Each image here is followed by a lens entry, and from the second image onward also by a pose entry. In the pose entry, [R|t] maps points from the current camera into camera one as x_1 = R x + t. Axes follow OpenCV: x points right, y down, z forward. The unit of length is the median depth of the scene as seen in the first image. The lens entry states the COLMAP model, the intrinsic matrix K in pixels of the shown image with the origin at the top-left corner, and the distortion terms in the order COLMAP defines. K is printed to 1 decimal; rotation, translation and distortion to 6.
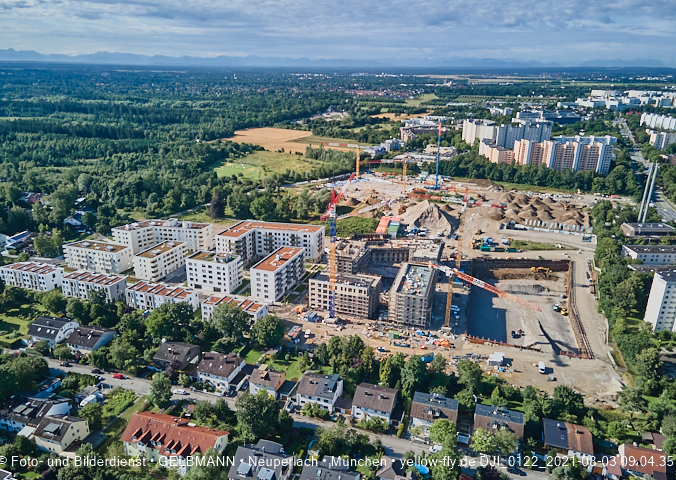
lens RADIAL K [[502.1, 0, 338.0], [0, 502.1, 240.0], [0, 0, 1]] dist [0.041006, 0.011588]
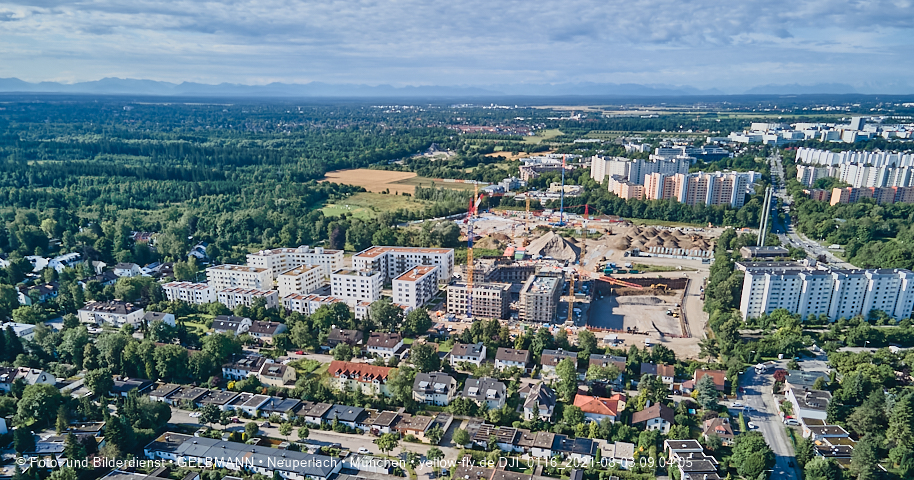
lens RADIAL K [[660.4, 0, 462.6], [0, 660.4, 344.6], [0, 0, 1]] dist [0.038054, 0.004056]
pose [[0.999002, -0.022831, 0.038386, -0.046436], [0.021775, 0.999379, 0.027706, 0.093836], [-0.038995, -0.026843, 0.998879, -0.262208]]
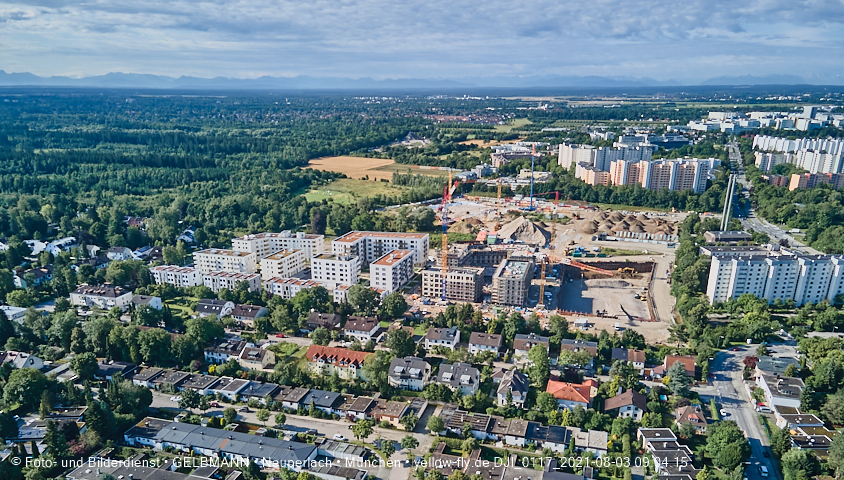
lens RADIAL K [[610.5, 0, 426.4], [0, 610.5, 318.1], [0, 0, 1]] dist [0.041713, -0.002805]
pose [[0.999577, -0.019770, 0.021340, -0.045187], [0.019176, 0.999432, 0.027700, 0.083272], [-0.021875, -0.027279, 0.999388, -0.229432]]
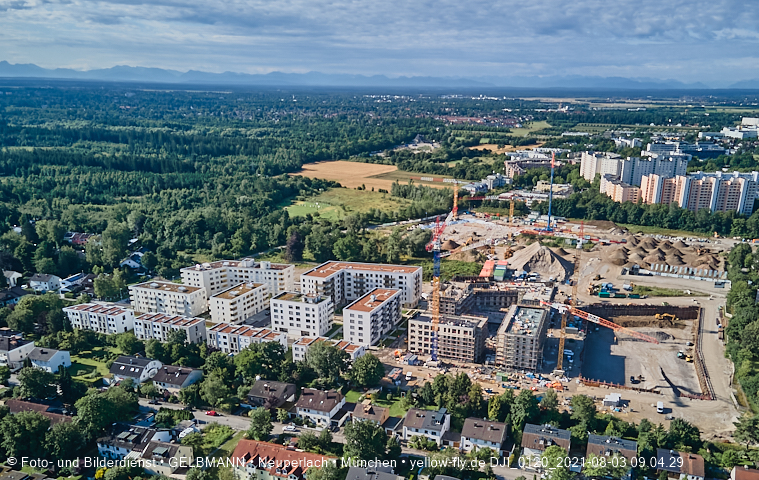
lens RADIAL K [[638.3, 0, 427.7], [0, 638.3, 315.7], [0, 0, 1]] dist [0.038689, 0.010111]
pose [[0.999969, 0.002440, 0.007518, -0.017902], [-0.002531, 0.999924, 0.012098, 0.031496], [-0.007488, -0.012117, 0.999899, -0.086931]]
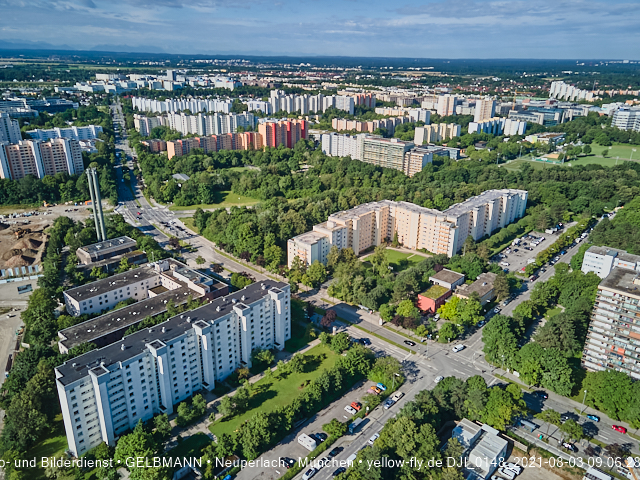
lens RADIAL K [[479.0, 0, 320.9], [0, 479.0, 241.8], [0, 0, 1]] dist [0.014061, 0.046864]
pose [[0.670050, -0.268250, 0.692153, 0.248027], [0.234638, 0.961153, 0.145359, -0.052271], [-0.704257, 0.065007, 0.706962, 0.173830]]
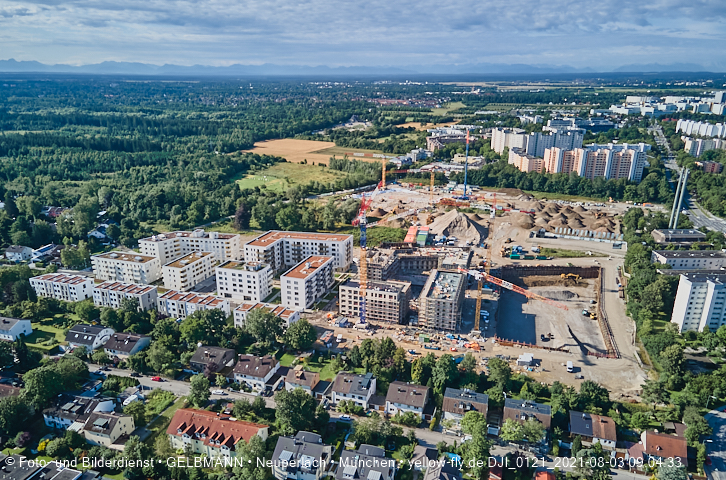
lens RADIAL K [[531.1, 0, 362.7], [0, 531.1, 261.3], [0, 0, 1]] dist [0.040373, 0.010171]
pose [[0.999932, -0.011365, 0.002617, -0.007448], [0.011350, 0.999920, 0.005668, 0.013020], [-0.002681, -0.005638, 0.999981, -0.036066]]
